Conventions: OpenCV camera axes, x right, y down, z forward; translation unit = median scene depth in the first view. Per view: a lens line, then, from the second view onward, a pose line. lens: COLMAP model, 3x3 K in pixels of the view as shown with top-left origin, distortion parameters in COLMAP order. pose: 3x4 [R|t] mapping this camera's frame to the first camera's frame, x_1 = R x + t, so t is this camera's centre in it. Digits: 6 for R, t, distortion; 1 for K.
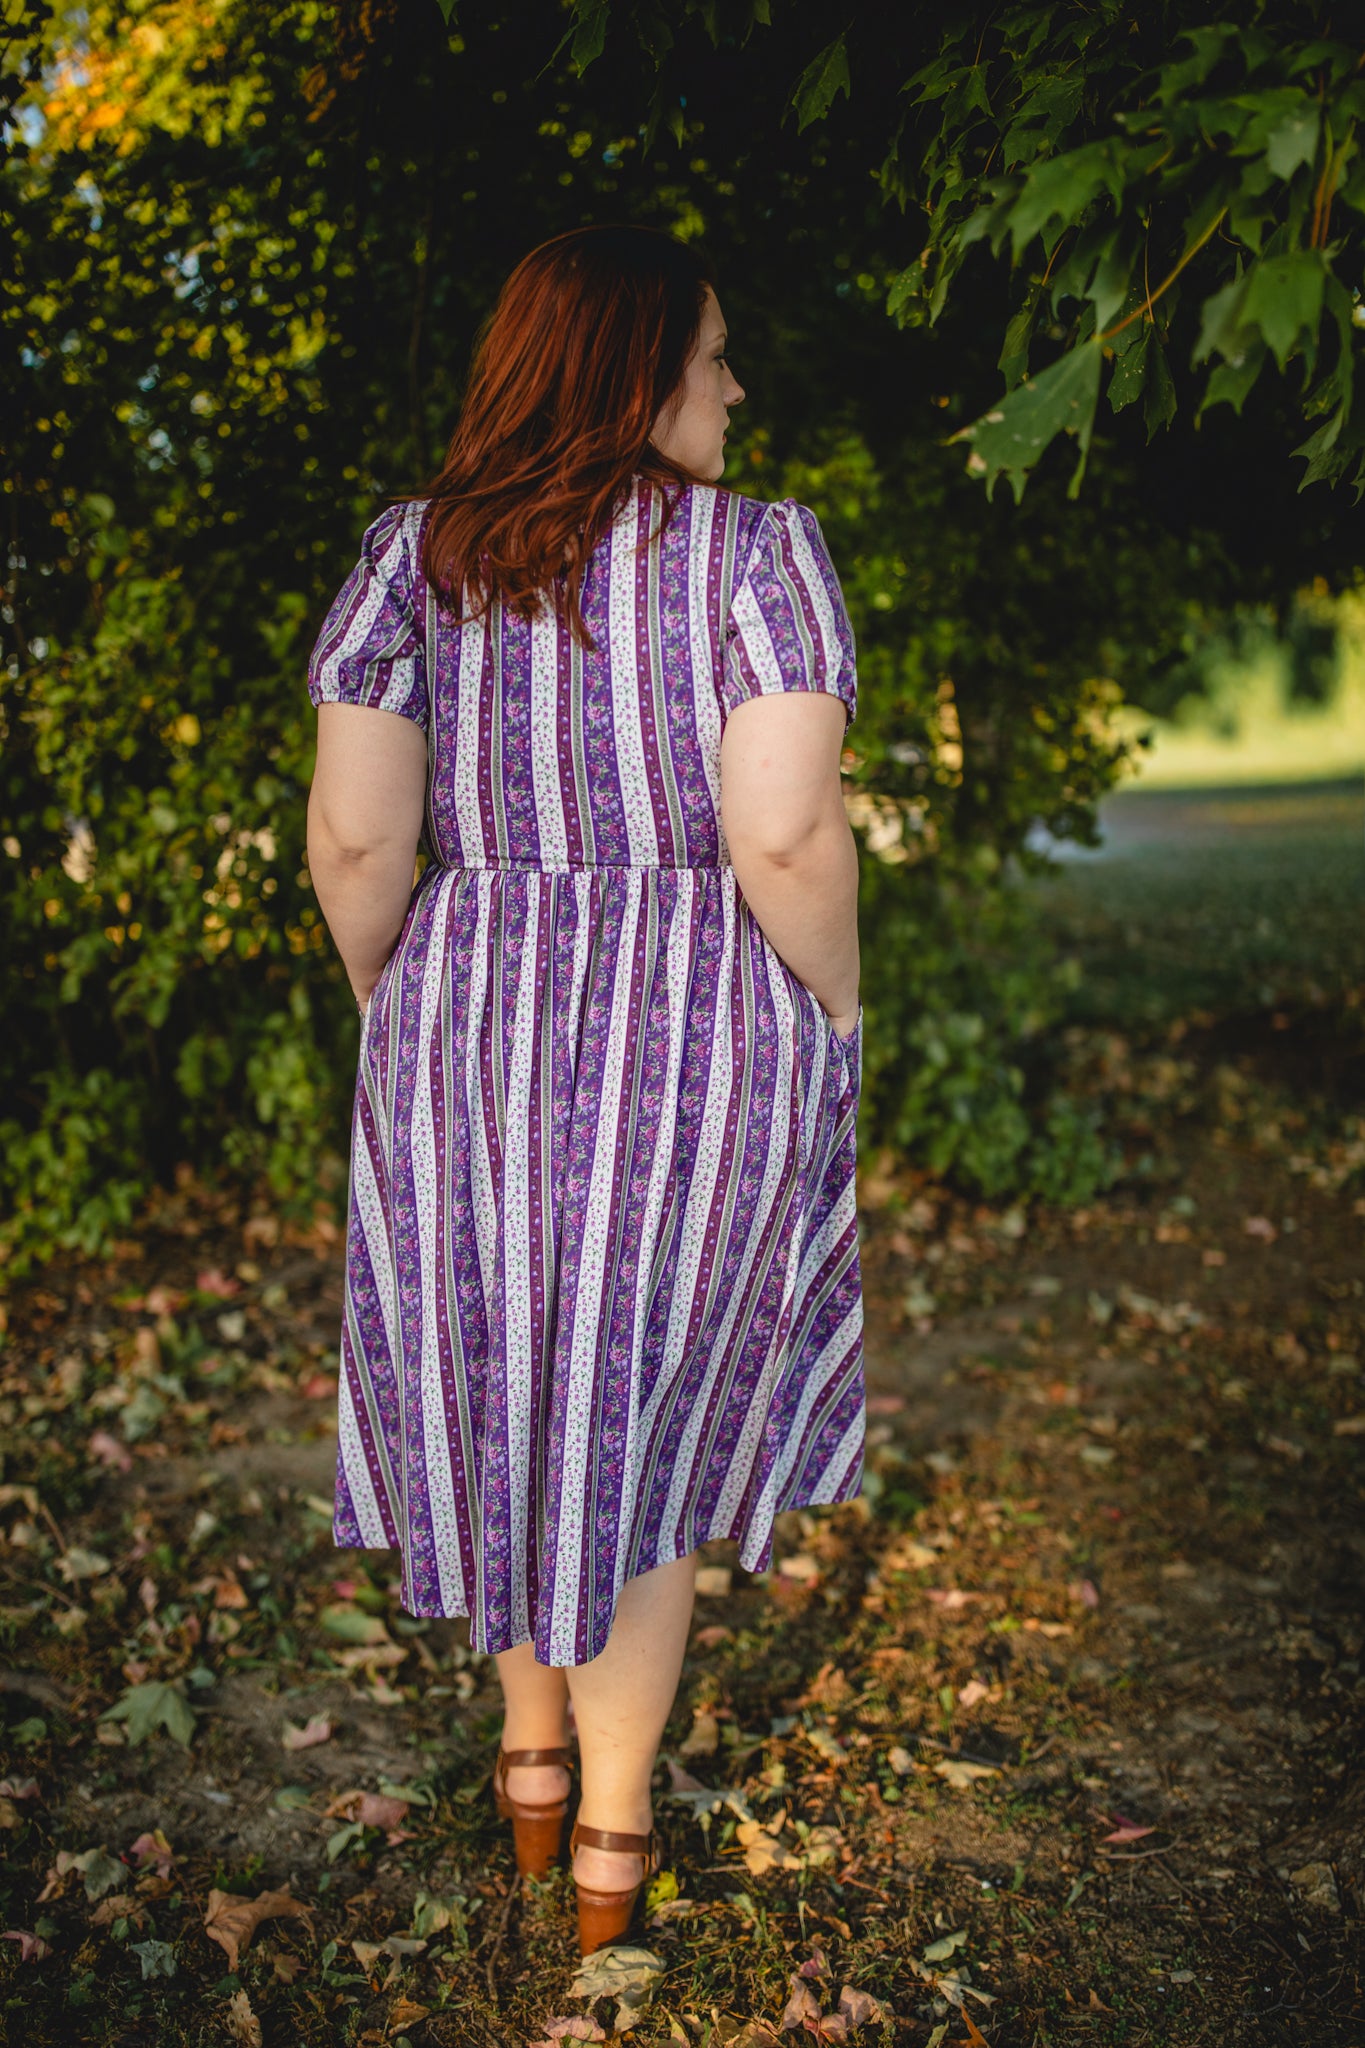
lens RADIAL K [[1964.7, 0, 639.9], [0, 1964.7, 1023.9], [0, 0, 1]] dist [0.002052, -0.026145]
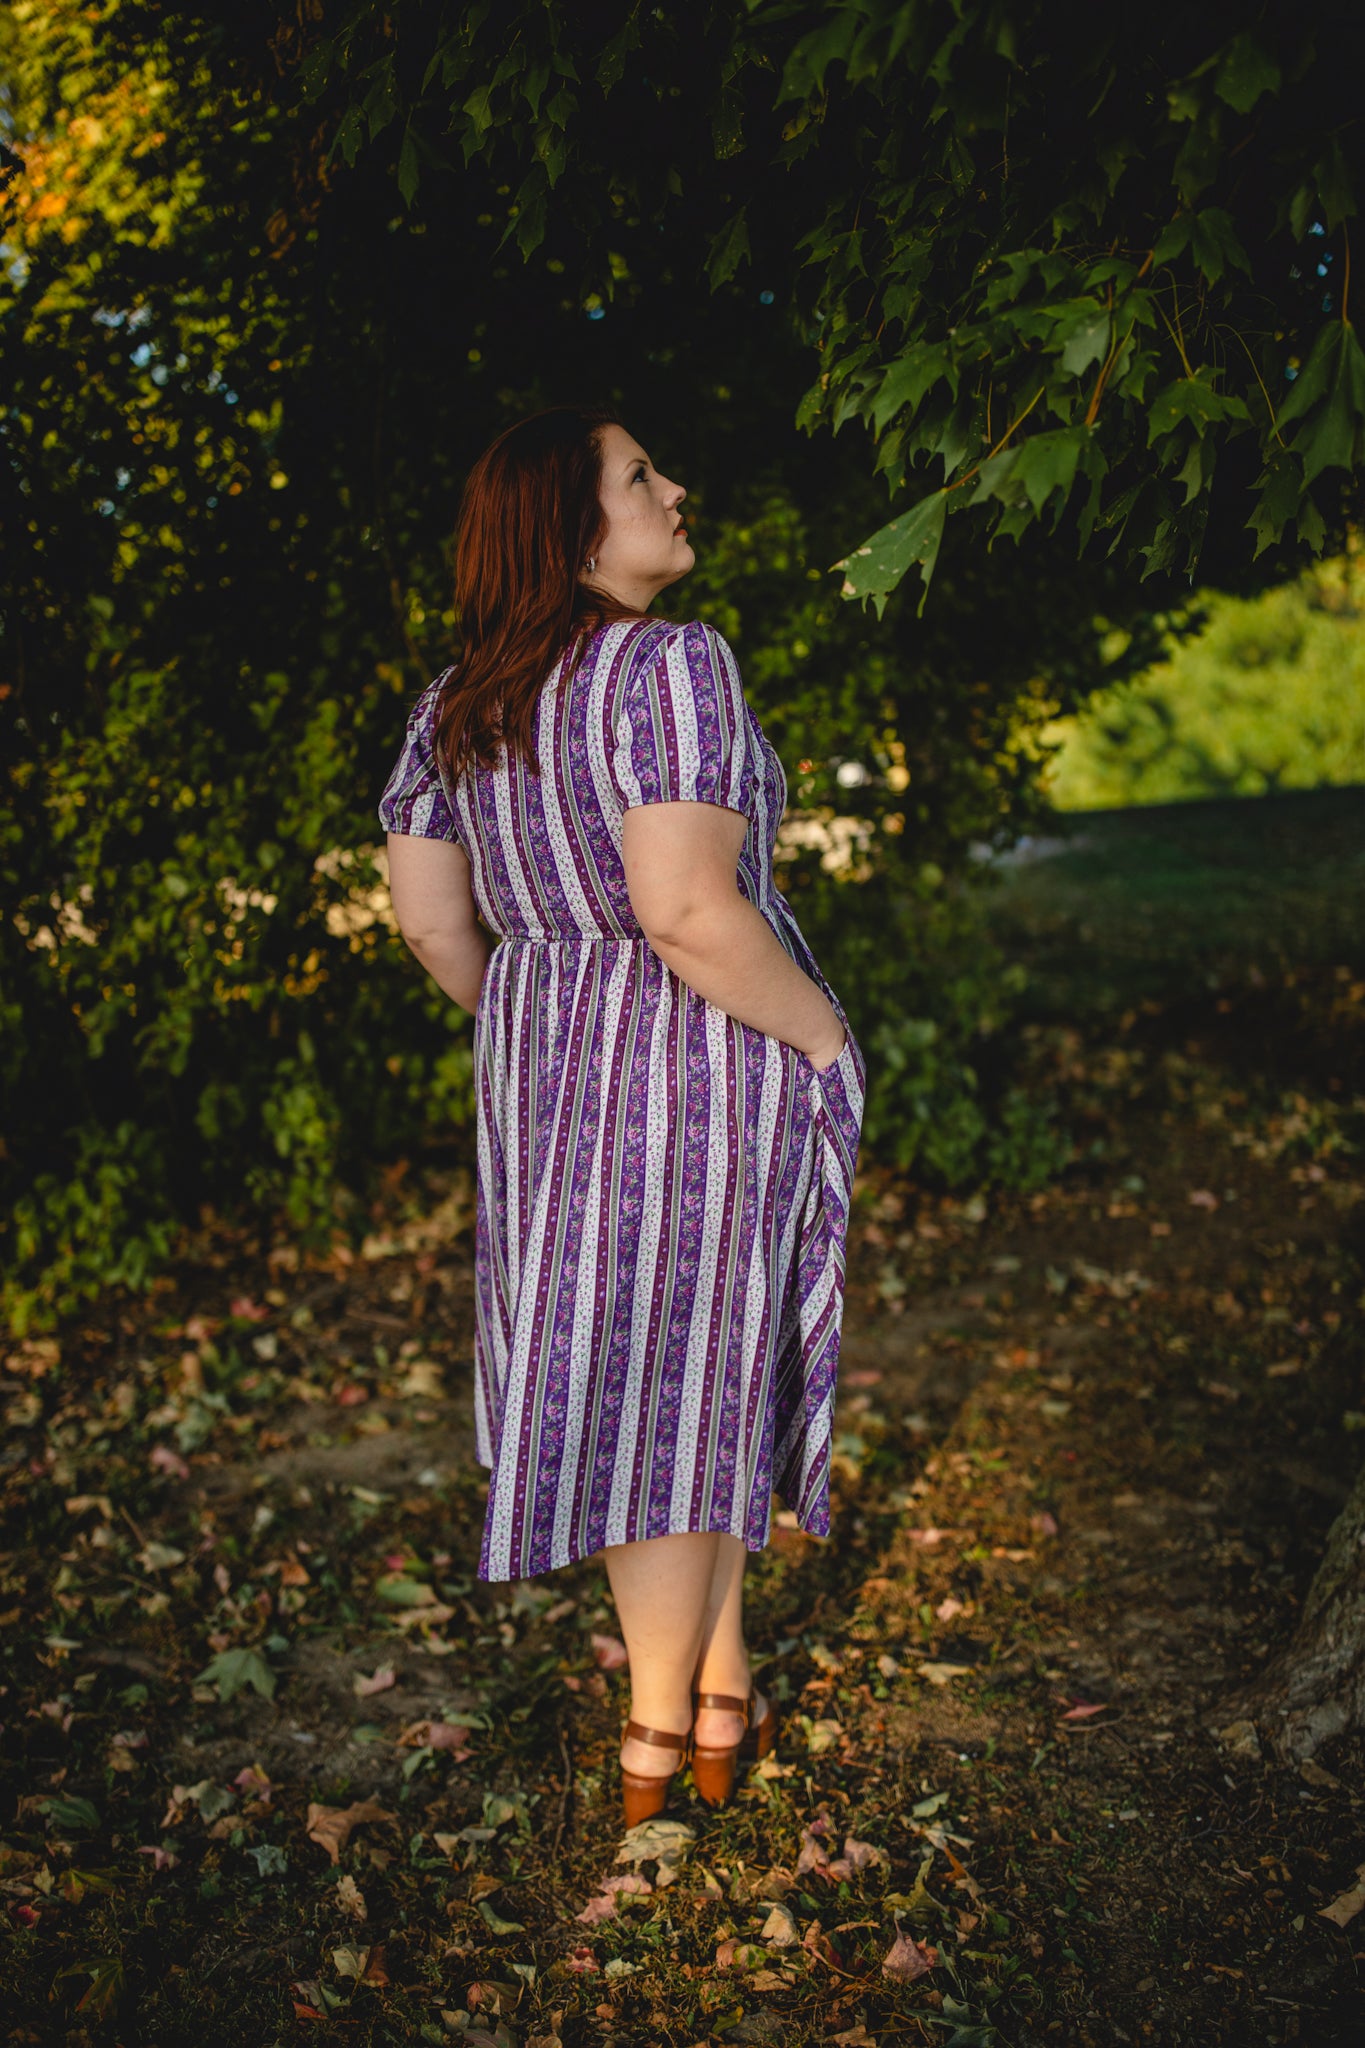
lens RADIAL K [[1964.7, 0, 639.9], [0, 1964.7, 1023.9], [0, 0, 1]] dist [0.002052, -0.026145]
pose [[0.997970, -0.062152, 0.013870, -0.005863], [0.062293, 0.998008, -0.009982, -0.002300], [-0.013222, 0.010826, 0.999854, -0.147201]]
